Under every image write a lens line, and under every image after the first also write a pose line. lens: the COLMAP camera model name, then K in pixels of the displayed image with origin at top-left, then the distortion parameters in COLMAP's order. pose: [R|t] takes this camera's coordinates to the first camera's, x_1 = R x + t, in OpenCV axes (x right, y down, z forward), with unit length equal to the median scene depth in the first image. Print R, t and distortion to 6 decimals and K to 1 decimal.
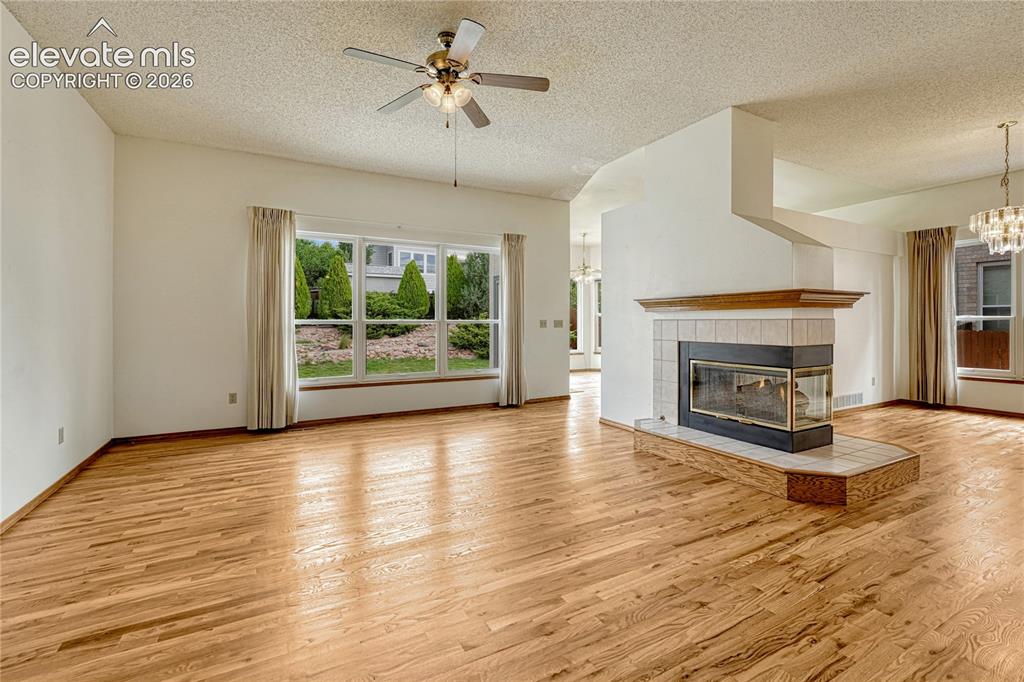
lens RADIAL K [[439.8, 0, 501.5], [0, 439.8, 323.8], [0, 0, 1]] dist [-0.003041, -0.000470]
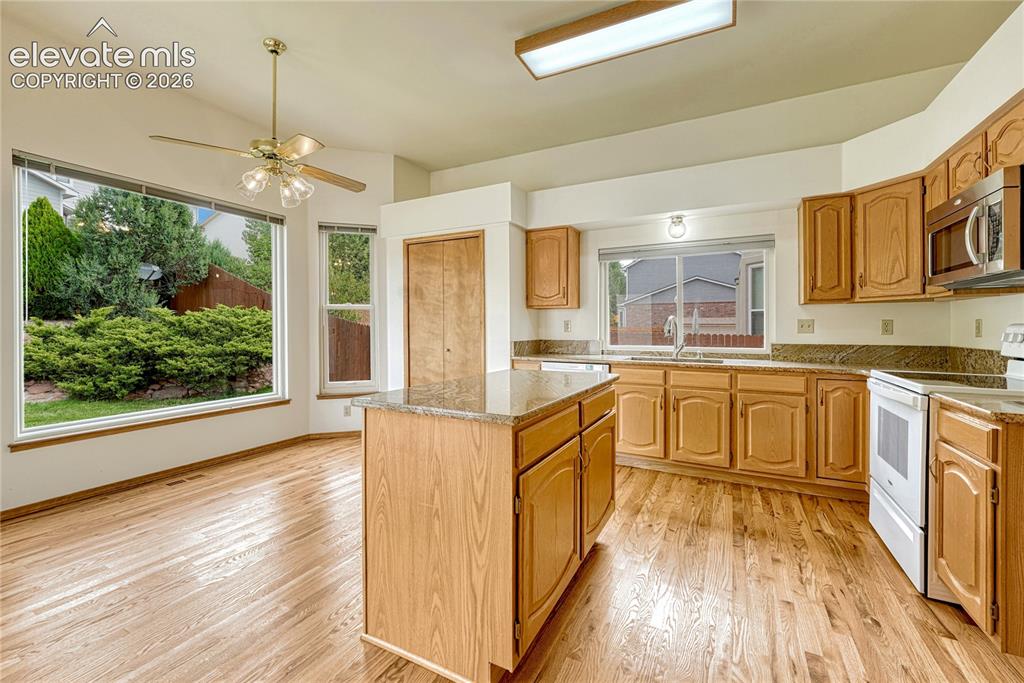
lens RADIAL K [[423.0, 0, 512.1], [0, 423.0, 325.5], [0, 0, 1]] dist [-0.000287, -0.000306]
pose [[0.819452, 0.002139, 0.573144, 0.313970], [0.000216, 0.999992, -0.004040, -0.002999], [-0.573148, 0.003435, 0.819445, 1.350403]]
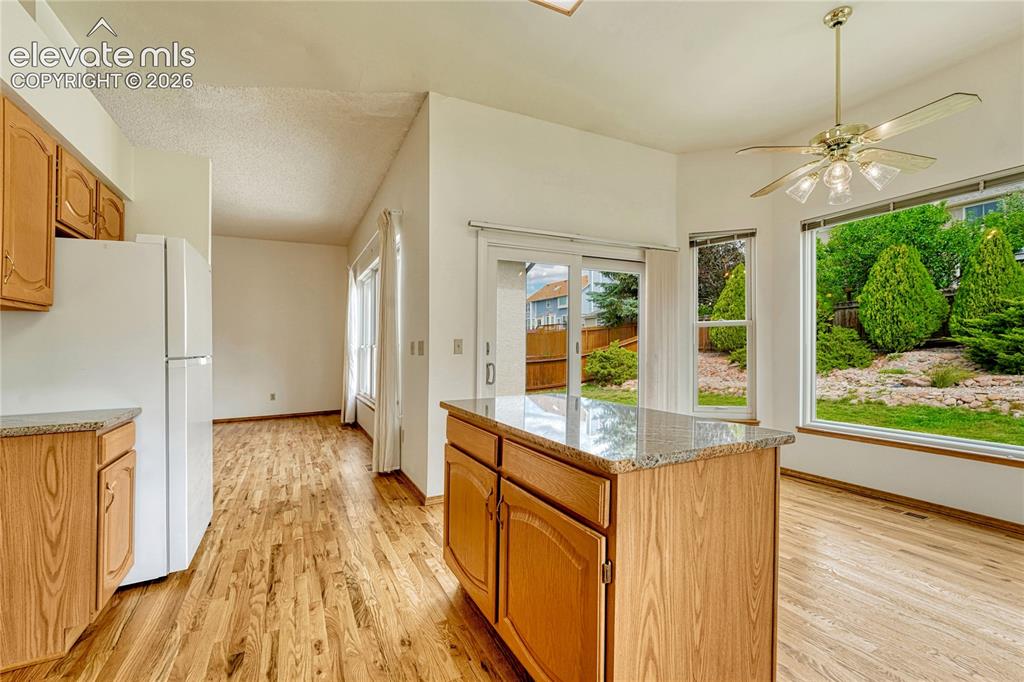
lens RADIAL K [[439.4, 0, 512.0], [0, 439.4, 341.0], [0, 0, 1]] dist [0.000609, 0.000117]
pose [[-0.007568, -0.014196, -0.999871, 0.961988], [0.006046, 0.999880, -0.014242, -0.000669], [0.999953, -0.006153, -0.007482, 1.666723]]
